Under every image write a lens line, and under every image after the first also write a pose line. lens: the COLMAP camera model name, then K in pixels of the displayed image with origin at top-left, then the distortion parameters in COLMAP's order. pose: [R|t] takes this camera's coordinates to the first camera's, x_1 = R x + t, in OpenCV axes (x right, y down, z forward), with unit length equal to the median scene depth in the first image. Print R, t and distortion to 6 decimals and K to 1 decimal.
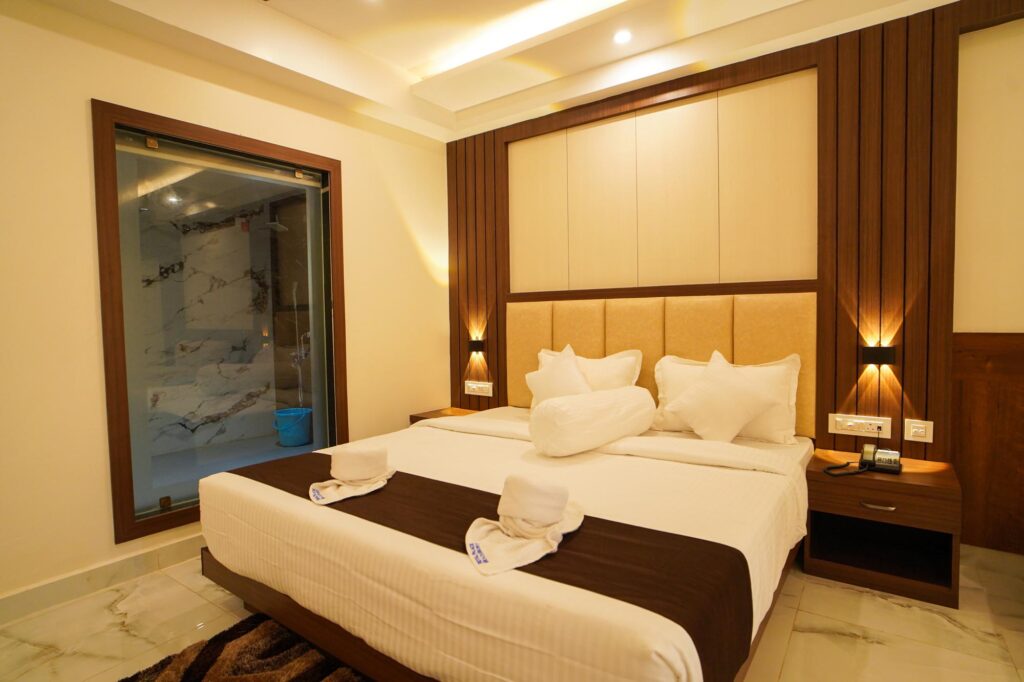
lens RADIAL K [[534.8, 0, 512.0], [0, 534.8, 339.6], [0, 0, 1]] dist [-0.054031, 0.027627]
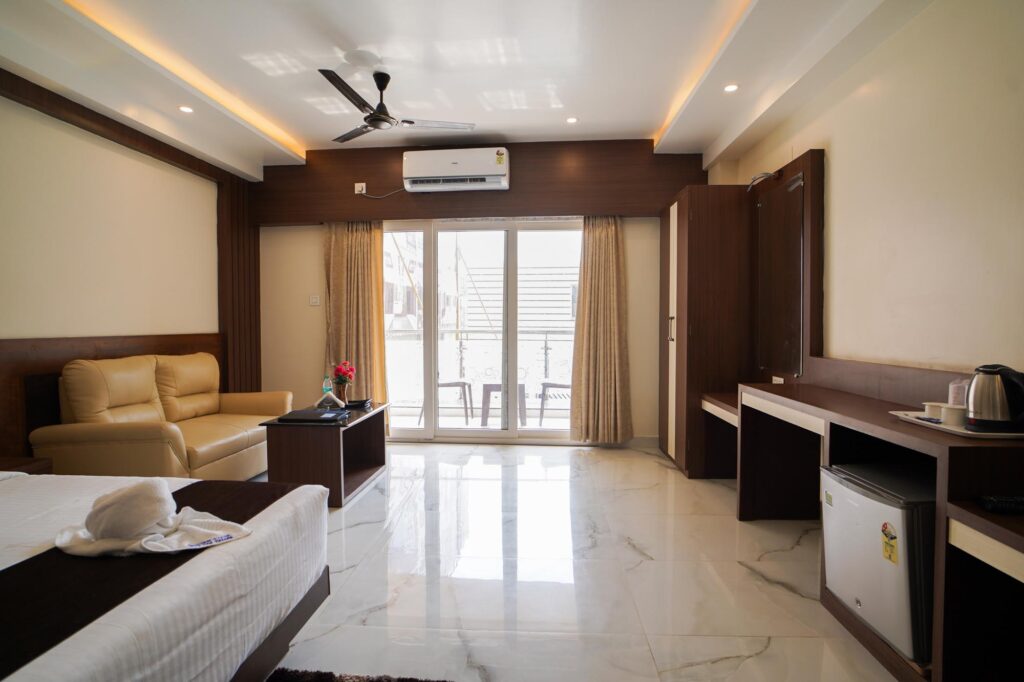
lens RADIAL K [[534.8, 0, 514.9], [0, 534.8, 341.0], [0, 0, 1]] dist [-0.054031, 0.027627]
pose [[-0.529798, -0.010856, 0.848055, -0.656547], [0.047386, 0.997977, 0.042378, -0.003261], [-0.846799, 0.062637, -0.528212, 0.531204]]
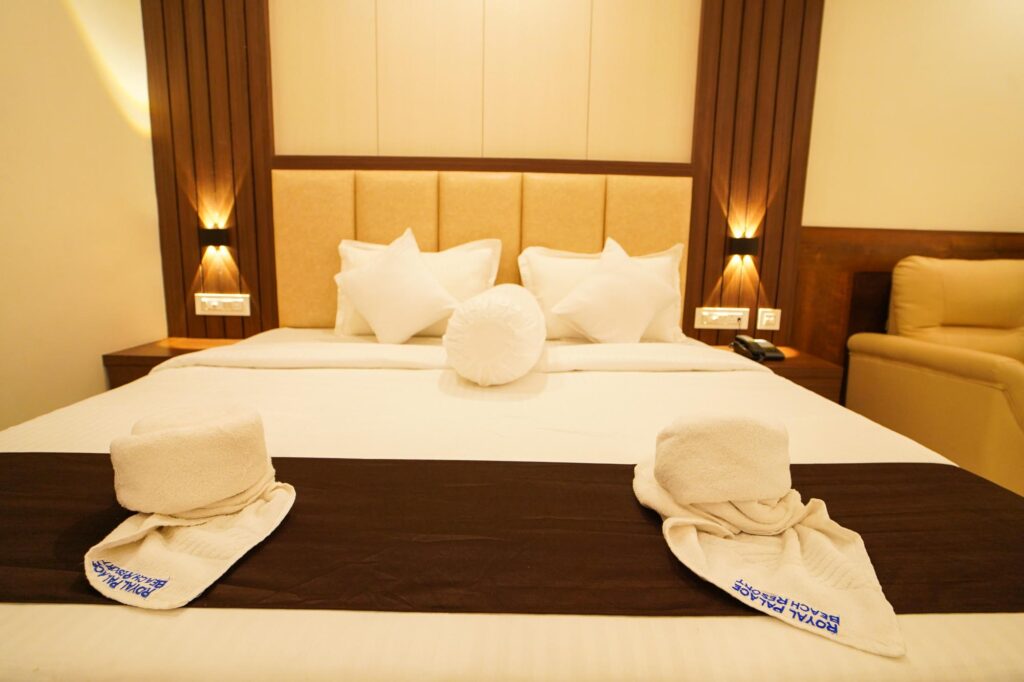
lens RADIAL K [[534.8, 0, 510.8], [0, 534.8, 337.0], [0, 0, 1]] dist [-0.054031, 0.027627]
pose [[0.800287, -0.073143, 0.595140, -0.251784], [-0.006027, 0.991501, 0.129961, 0.069207], [-0.599587, -0.107593, 0.793044, 0.429299]]
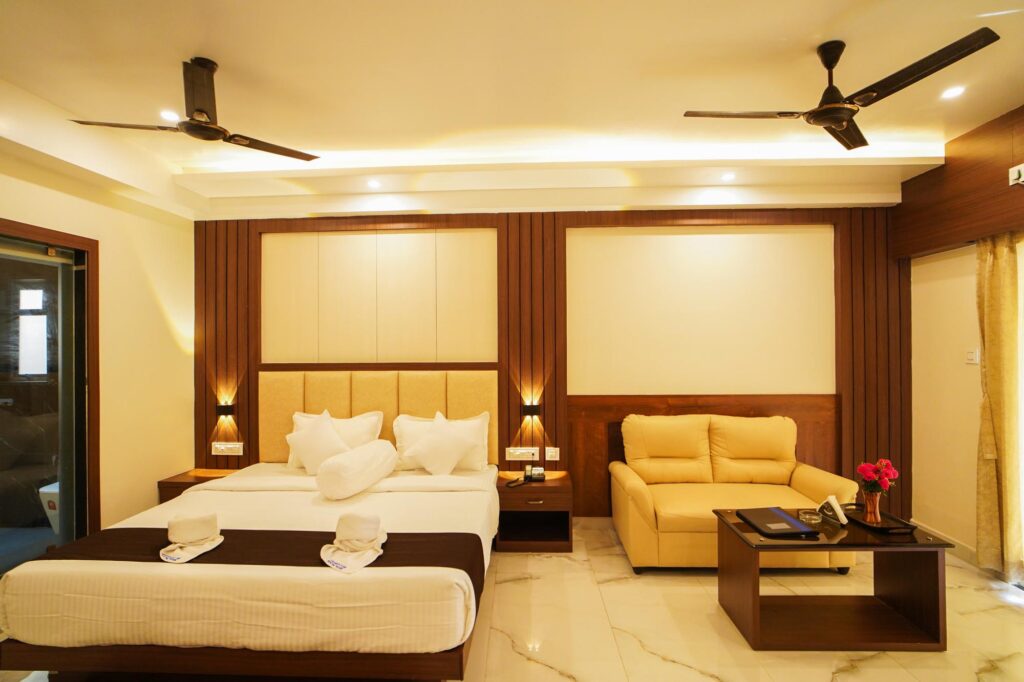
lens RADIAL K [[534.8, 0, 511.7], [0, 534.8, 340.3], [0, 0, 1]] dist [-0.054031, 0.027627]
pose [[0.831400, 0.013518, 0.555510, -0.274337], [0.017718, 0.998551, -0.050817, -0.099302], [-0.555392, 0.052092, 0.829956, -0.351664]]
